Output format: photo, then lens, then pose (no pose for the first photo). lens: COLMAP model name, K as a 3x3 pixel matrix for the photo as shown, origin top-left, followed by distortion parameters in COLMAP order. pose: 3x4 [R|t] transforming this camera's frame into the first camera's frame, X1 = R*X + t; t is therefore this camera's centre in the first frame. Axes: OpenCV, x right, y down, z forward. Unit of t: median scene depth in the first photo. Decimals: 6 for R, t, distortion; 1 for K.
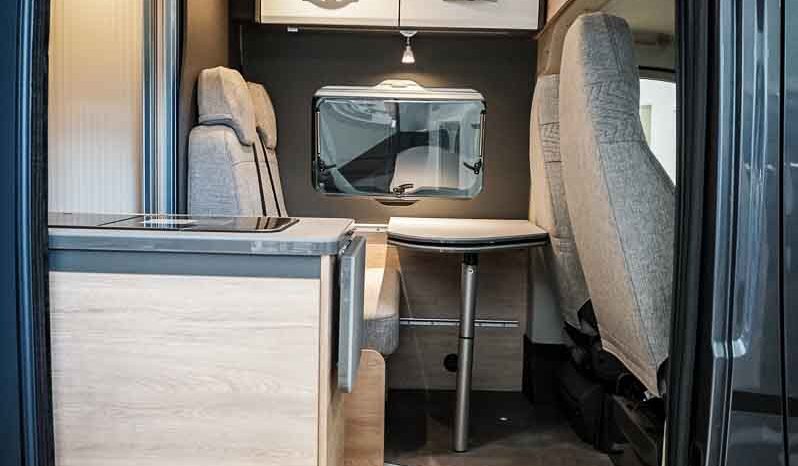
lens RADIAL K [[806.8, 0, 413.5], [0, 806.8, 248.6], [0, 0, 1]] dist [-0.045557, -0.000648]
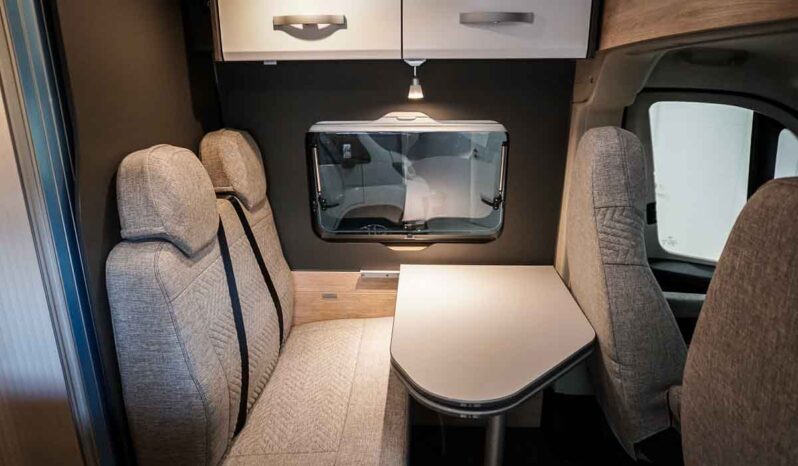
lens RADIAL K [[529.1, 0, 399.0], [0, 529.1, 233.0], [0, 0, 1]] dist [-0.023653, 0.000276]
pose [[0.998053, -0.014779, -0.060590, 0.007342], [0.025882, 0.982060, 0.186787, -0.215586], [0.056743, -0.187991, 0.980530, 0.494017]]
